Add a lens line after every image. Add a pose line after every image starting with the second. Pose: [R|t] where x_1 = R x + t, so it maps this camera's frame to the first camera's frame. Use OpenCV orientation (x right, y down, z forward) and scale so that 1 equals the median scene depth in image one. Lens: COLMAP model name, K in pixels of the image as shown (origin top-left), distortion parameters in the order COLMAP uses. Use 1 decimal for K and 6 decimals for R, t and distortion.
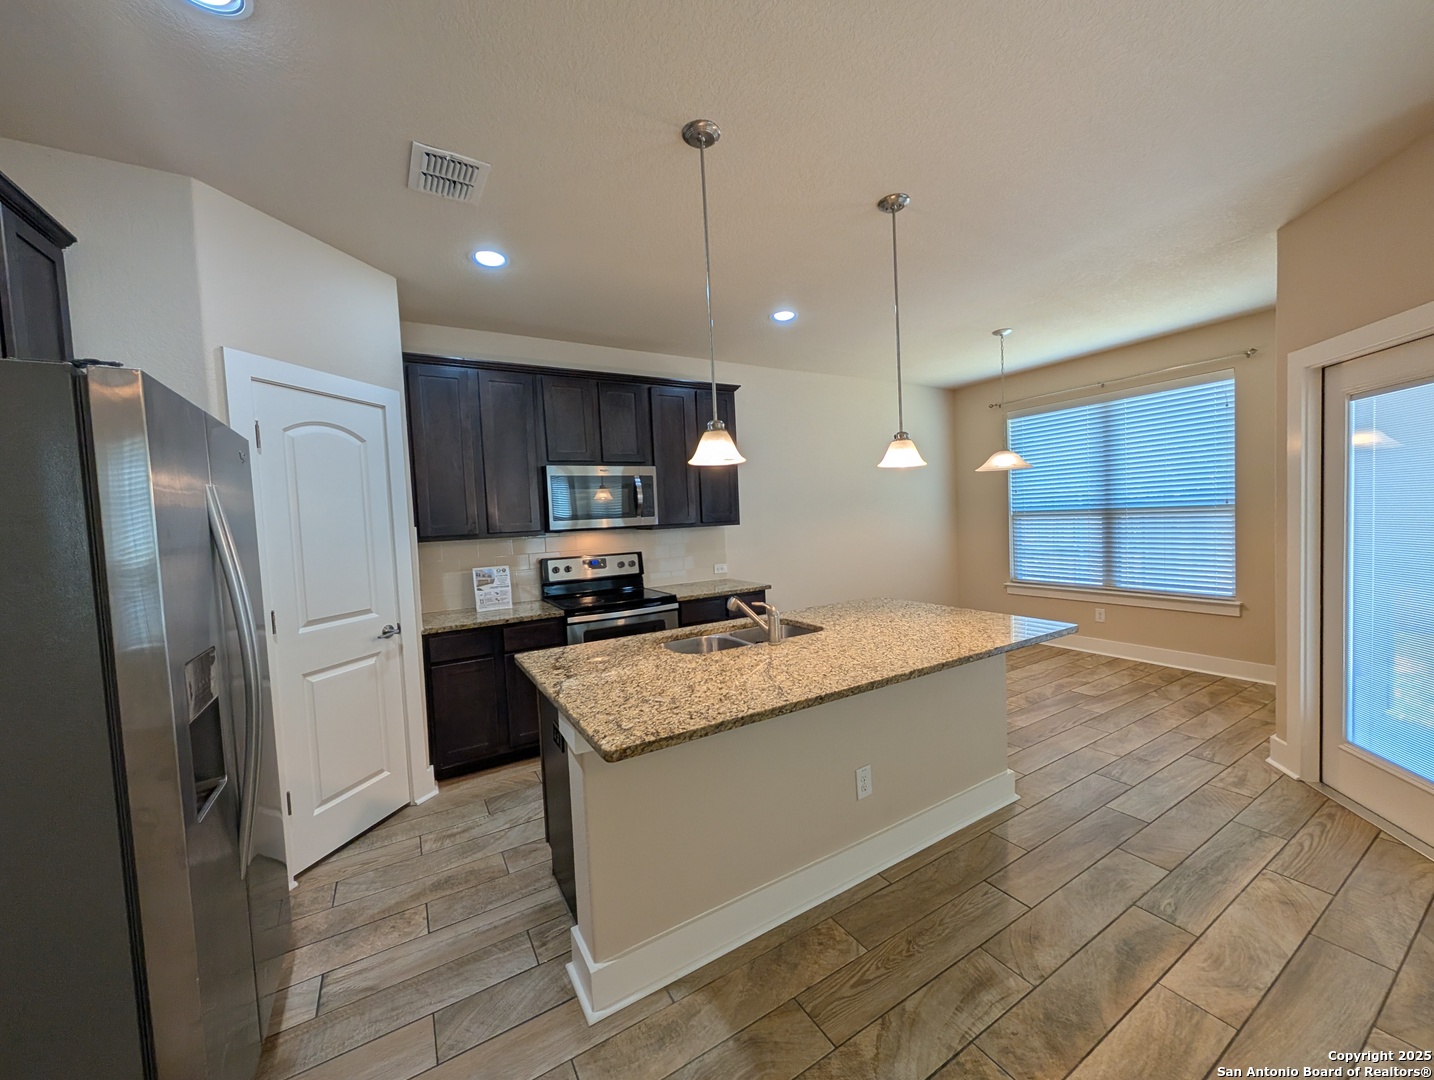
lens RADIAL K [[541.6, 0, 720.1], [0, 541.6, 544.0], [0, 0, 1]] dist [0.000405, -0.000094]
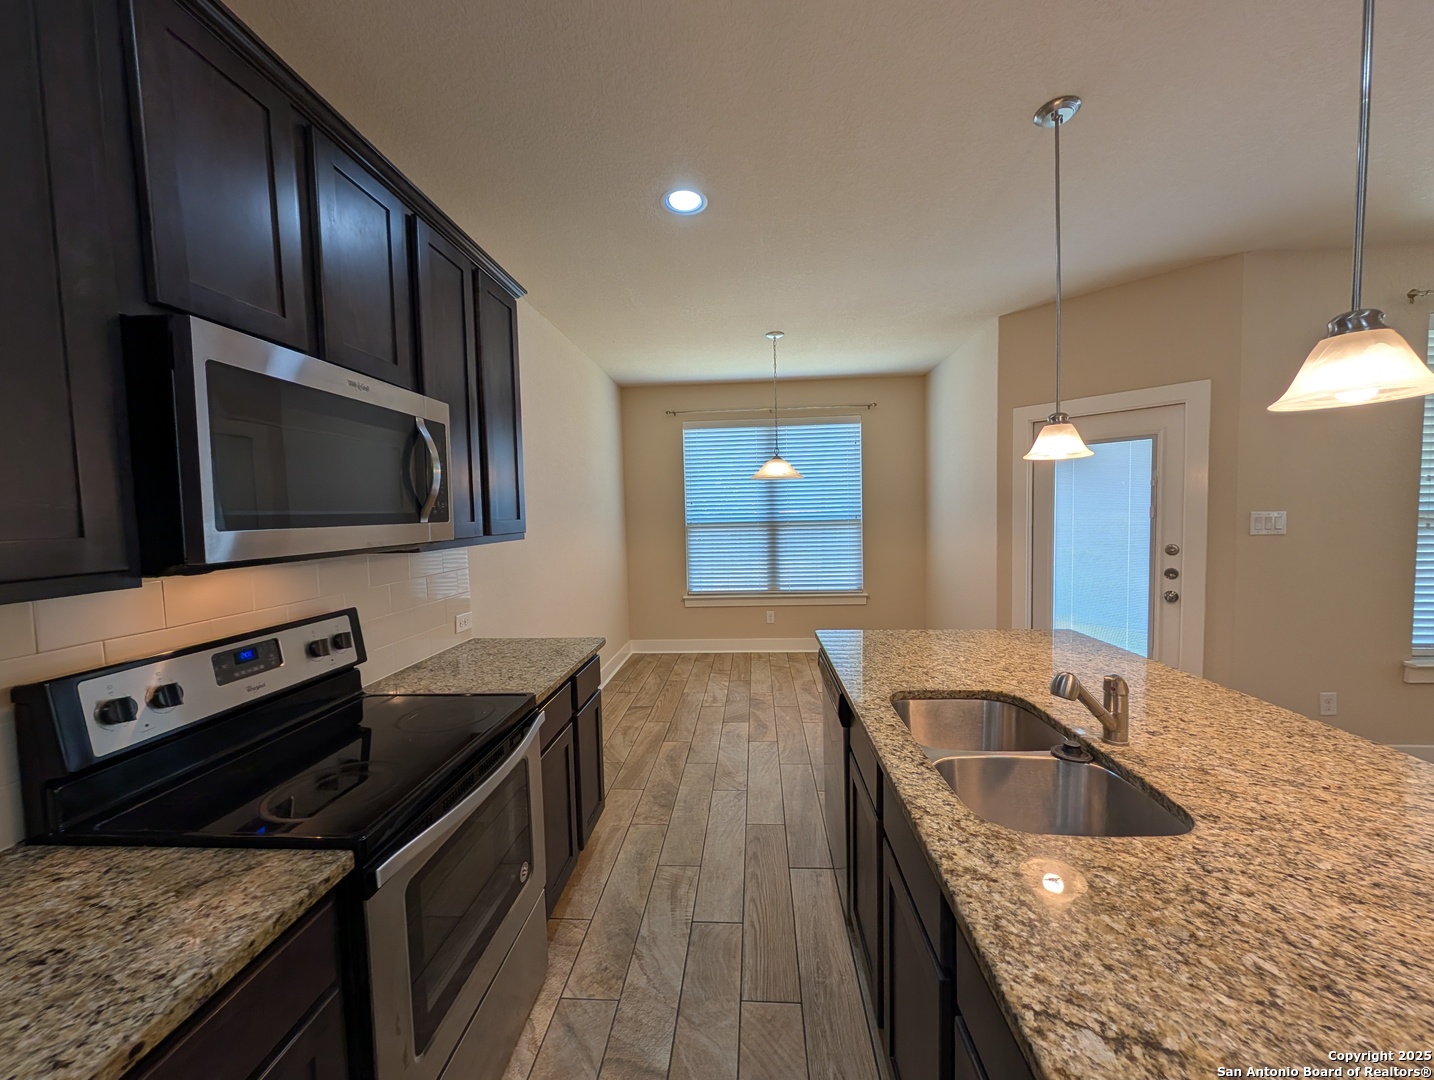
lens RADIAL K [[541.6, 0, 719.5], [0, 541.6, 541.7], [0, 0, 1]] dist [0.000405, -0.000094]
pose [[0.569105, -0.015594, 0.822117, -0.451253], [0.040924, 0.999118, -0.009378, -0.028503], [-0.821246, 0.038982, 0.569241, 0.751870]]
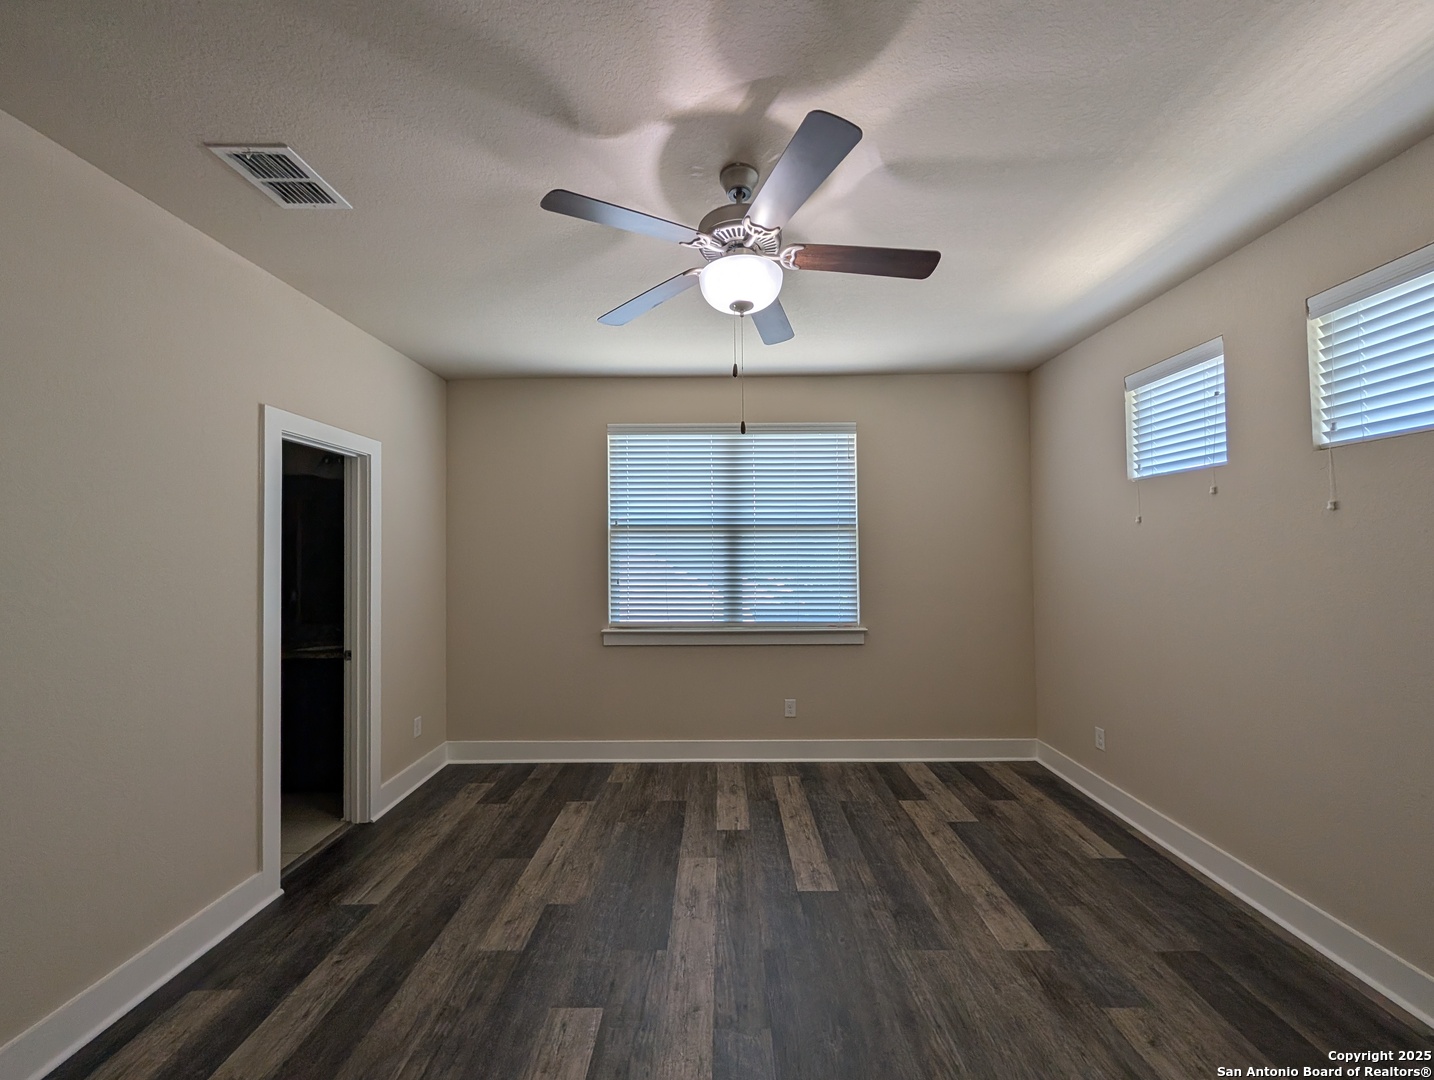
lens RADIAL K [[541.6, 0, 721.3], [0, 541.6, 541.7], [0, 0, 1]] dist [0.000405, -0.000094]
pose [[0.512579, 0.064910, 0.856183, 0.045016], [0.022865, 0.995753, -0.089180, 0.051068], [-0.858336, 0.065289, 0.508918, 1.015545]]
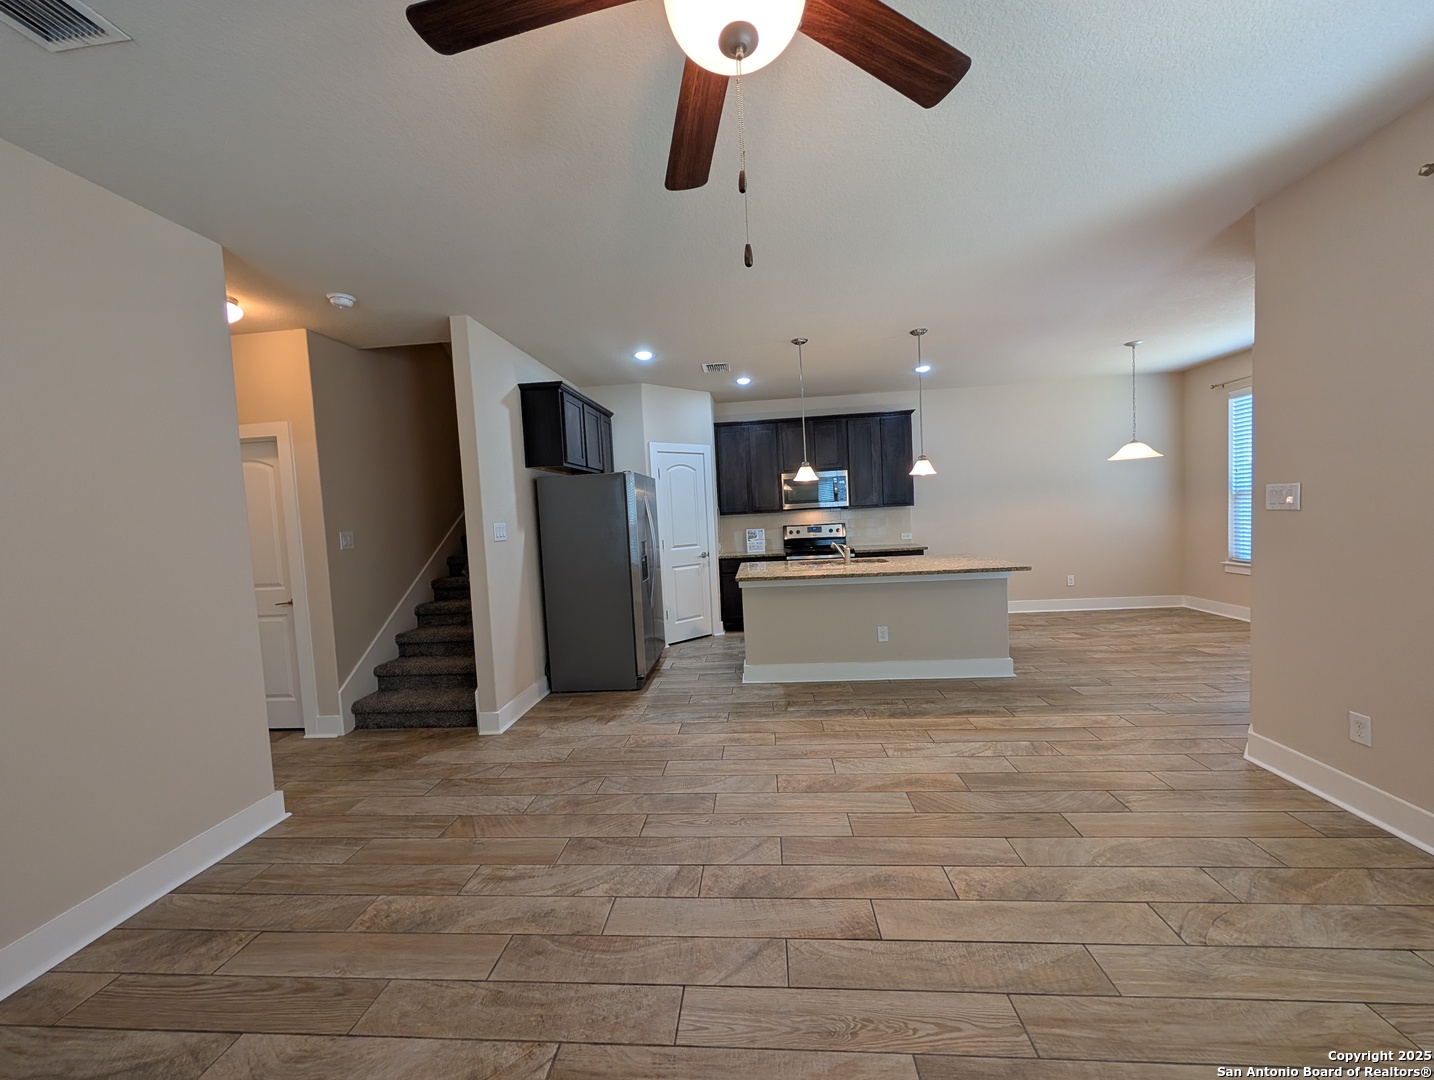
lens RADIAL K [[541.6, 0, 720.0], [0, 541.6, 541.7], [0, 0, 1]] dist [0.000405, -0.000094]
pose [[0.815592, 0.033532, -0.577655, 0.661847], [-0.014806, 0.999202, 0.037098, 0.021856], [0.578438, -0.021704, 0.815437, -0.708221]]
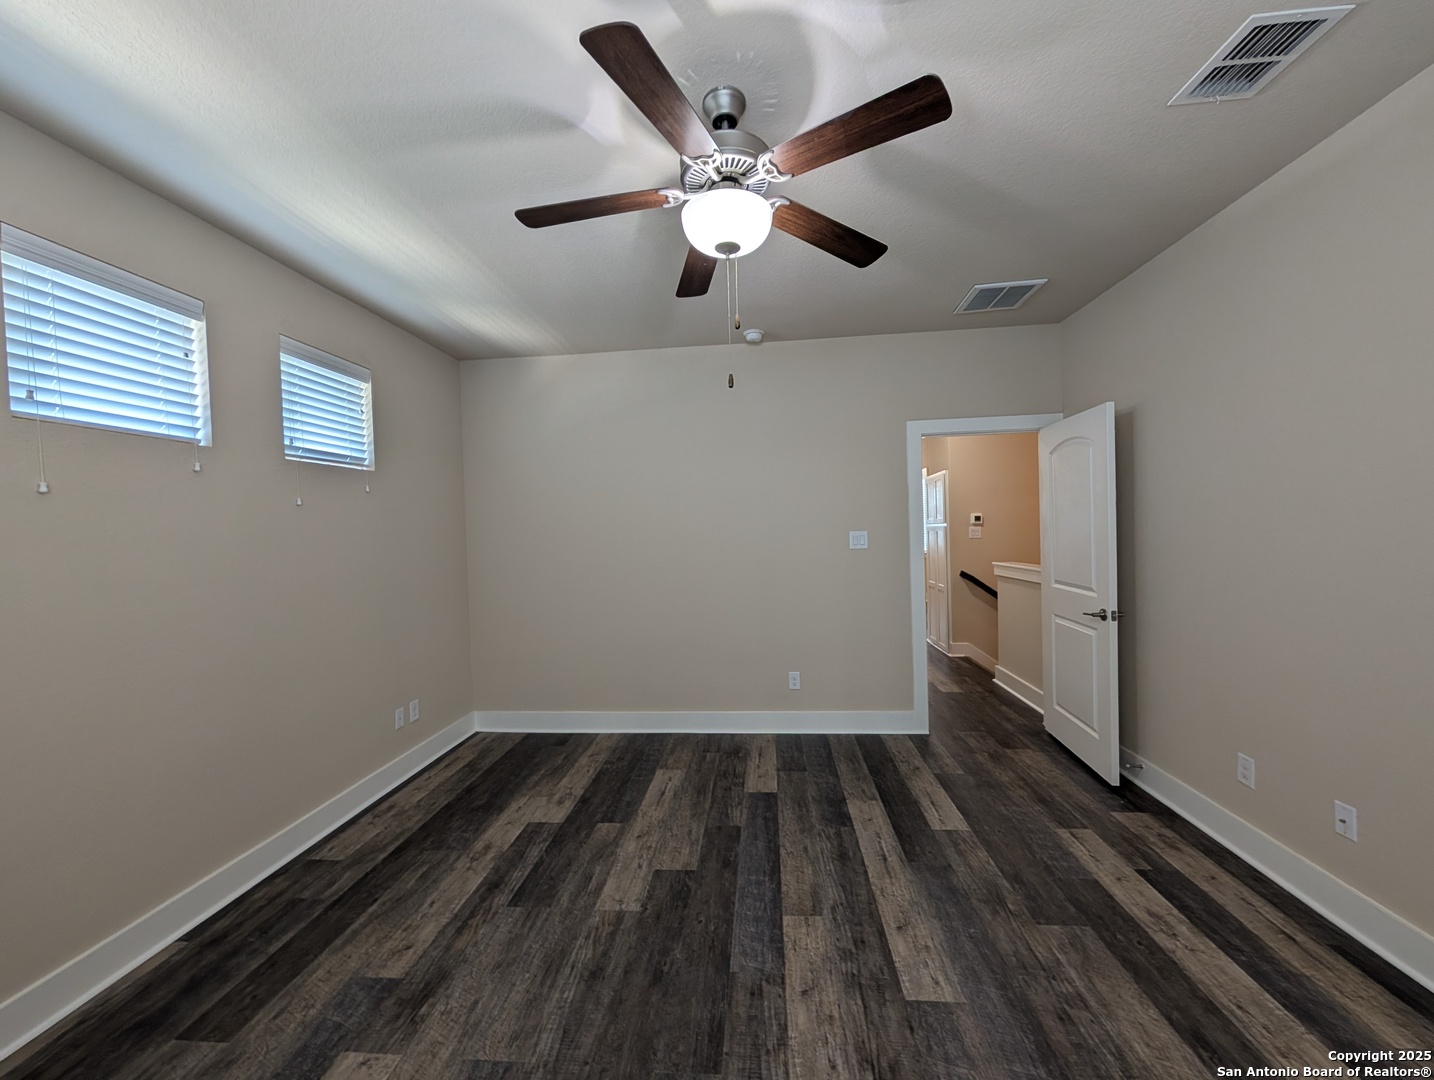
lens RADIAL K [[541.6, 0, 720.2], [0, 541.6, 539.8], [0, 0, 1]] dist [0.000405, -0.000094]
pose [[-0.577523, 0.085004, -0.811937, 1.044813], [0.022786, 0.995855, 0.088051, -0.014661], [0.816056, 0.032350, -0.577066, 1.615365]]
